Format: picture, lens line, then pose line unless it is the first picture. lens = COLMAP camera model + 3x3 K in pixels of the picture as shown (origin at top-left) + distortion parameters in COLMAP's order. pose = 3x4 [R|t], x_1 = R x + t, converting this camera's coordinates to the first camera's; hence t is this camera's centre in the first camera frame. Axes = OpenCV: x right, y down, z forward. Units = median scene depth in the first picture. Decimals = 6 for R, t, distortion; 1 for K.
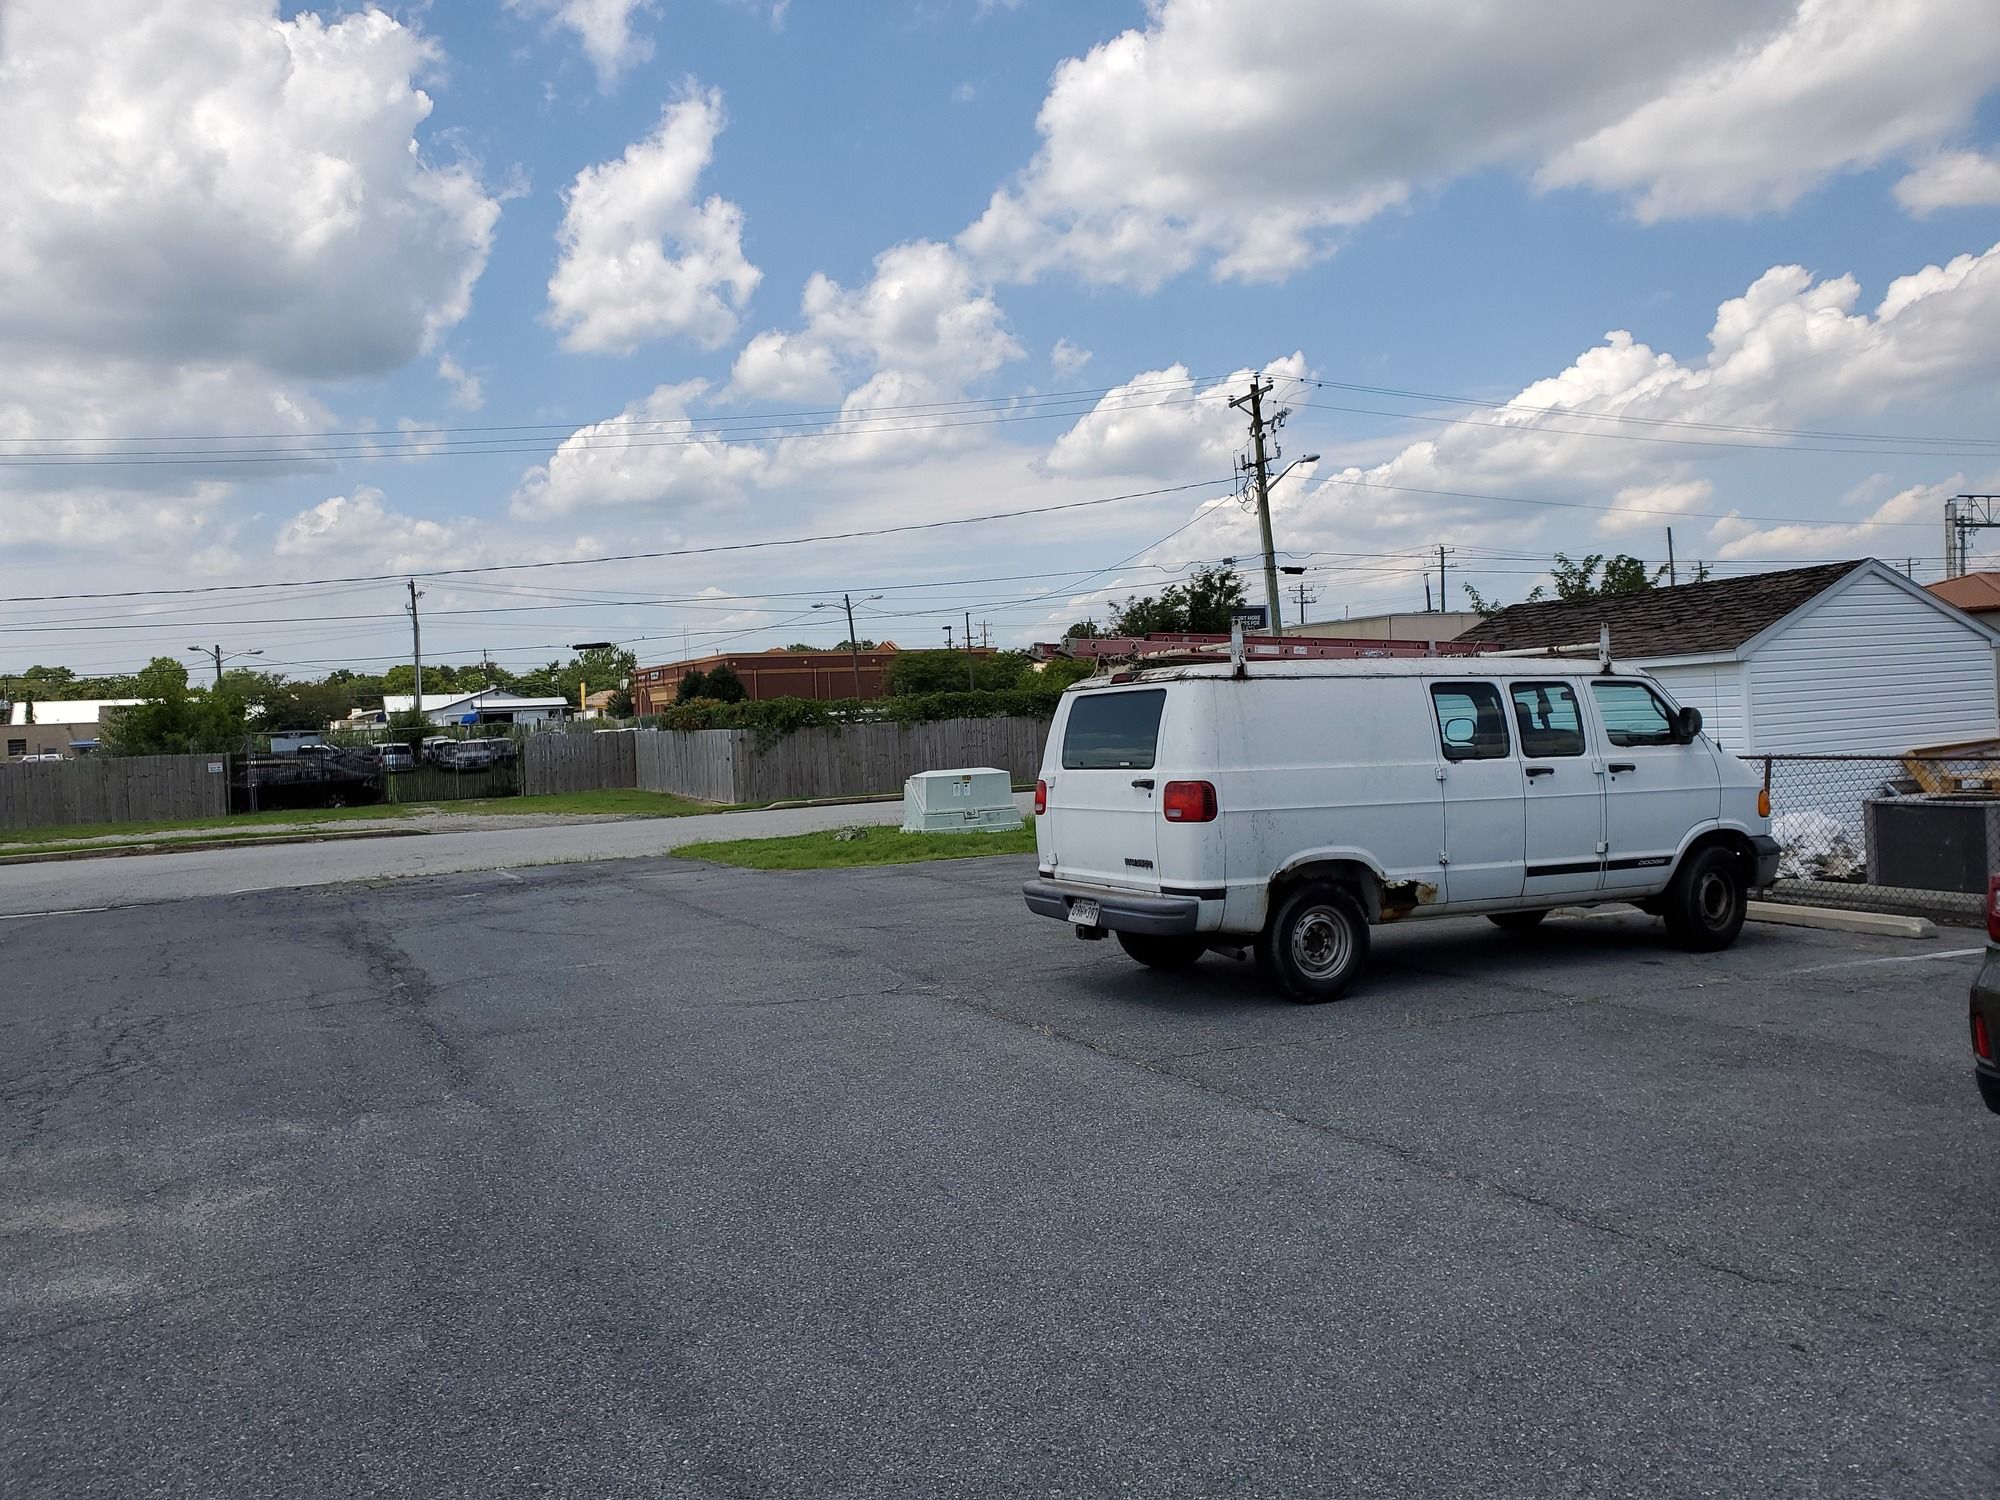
lens RADIAL K [[1555.8, 0, 1001.8], [0, 1555.8, 750.3], [0, 0, 1]] dist [0.031477, -0.022820]
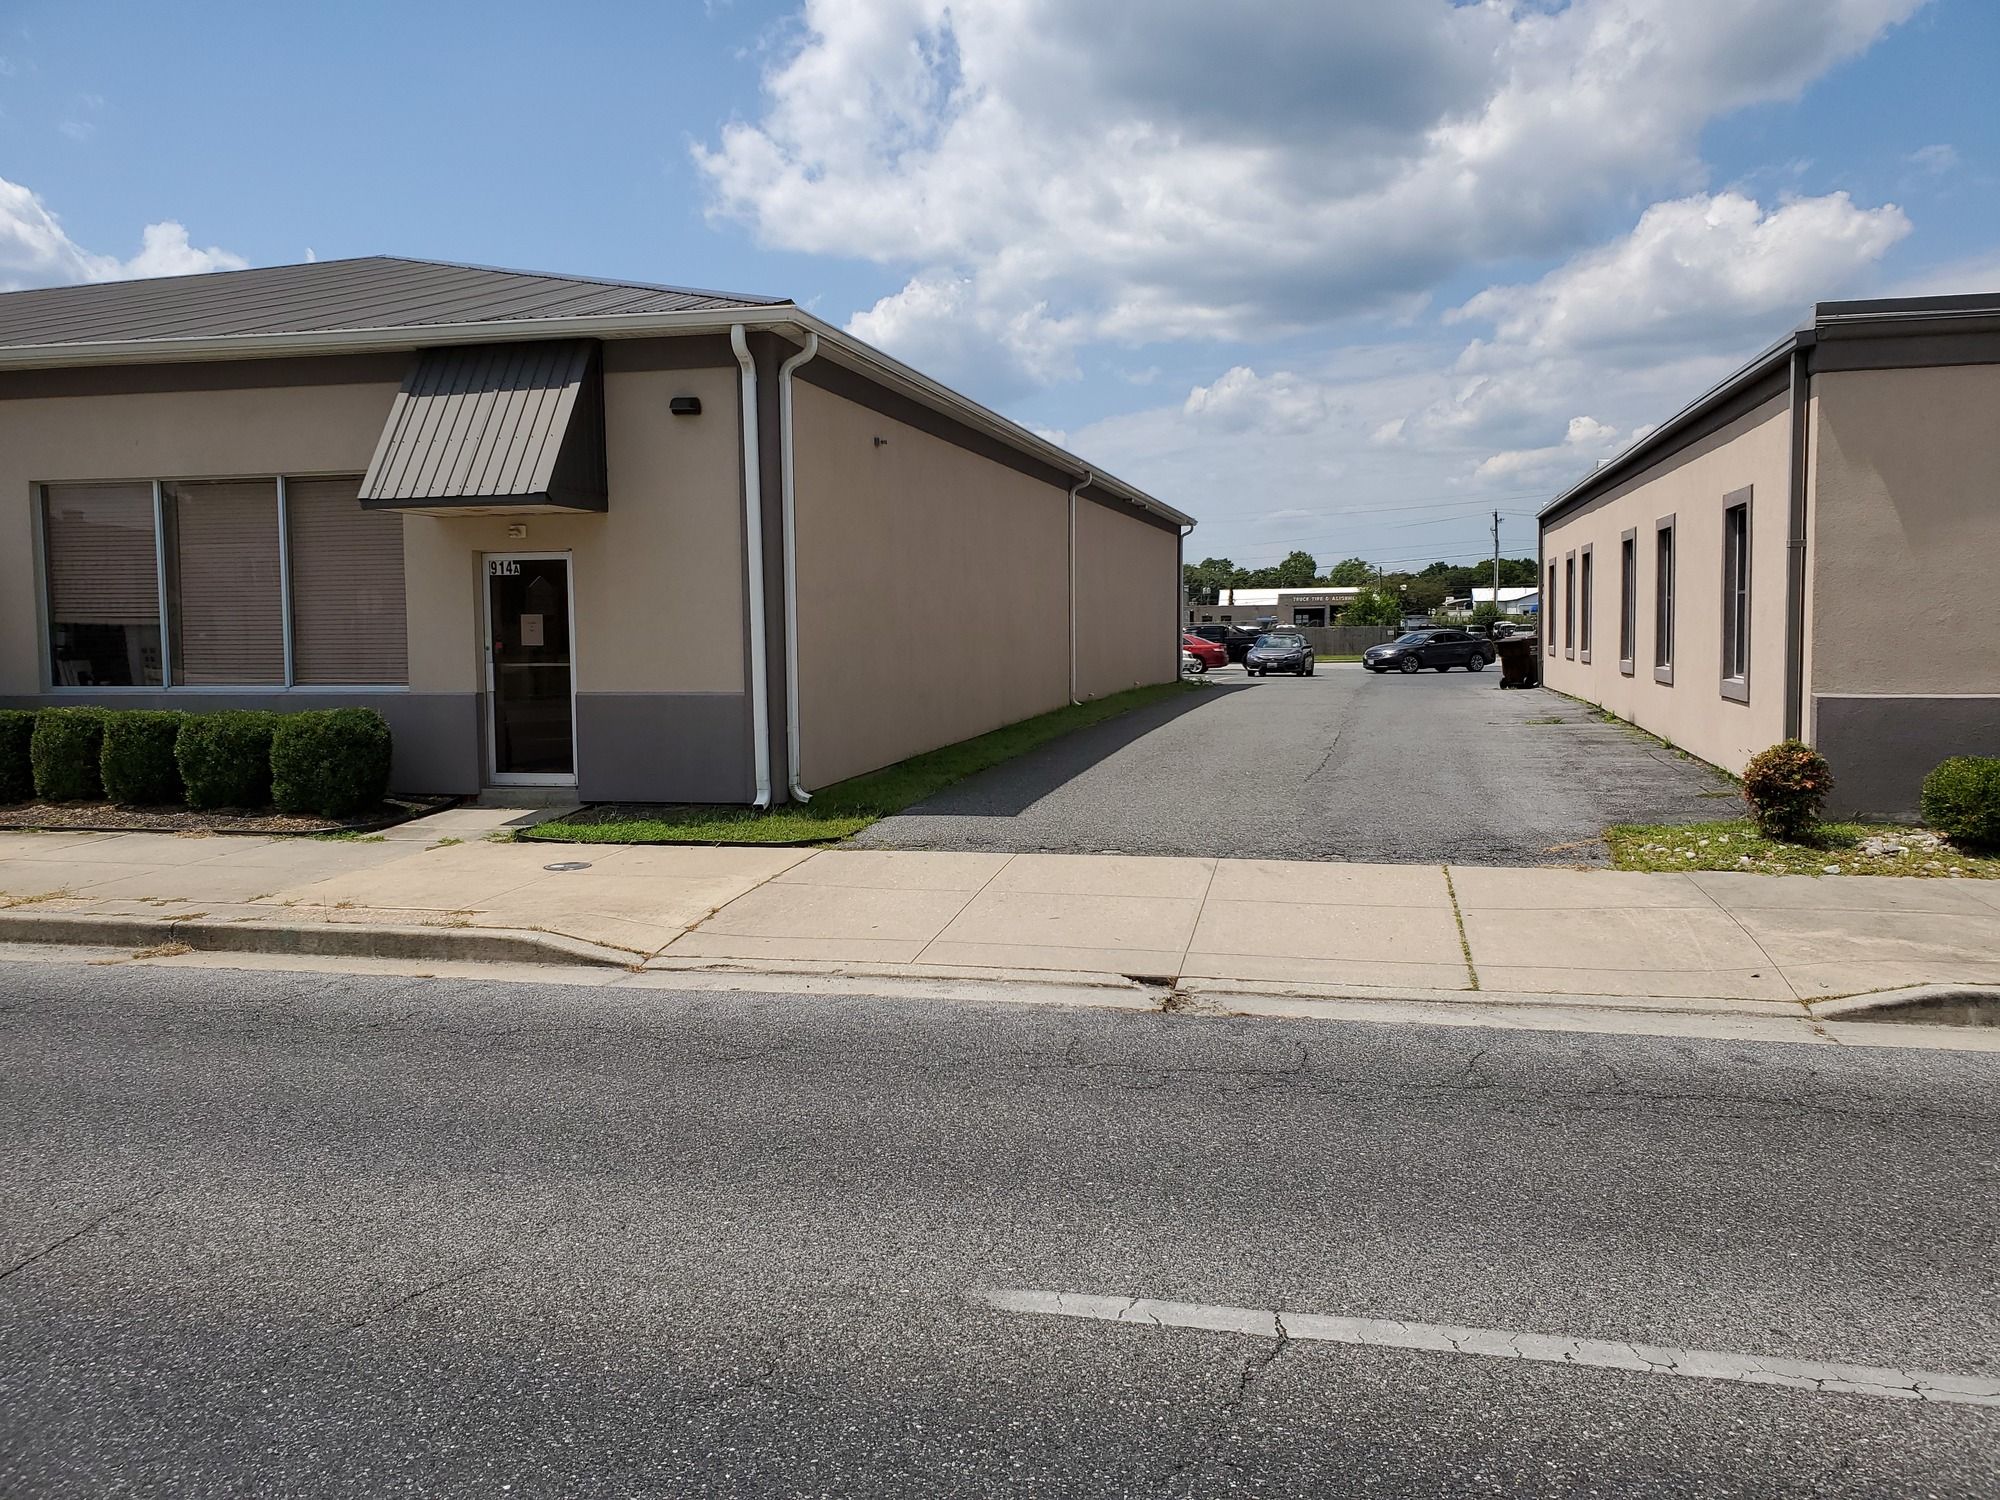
lens RADIAL K [[1555.8, 0, 998.1], [0, 1555.8, 723.6], [0, 0, 1]] dist [0.031477, -0.022820]
pose [[0.783511, 0.070283, -0.617390, 0.090691], [-0.036150, 0.997056, 0.067627, 0.002491], [0.620325, -0.030668, 0.783745, -0.229651]]
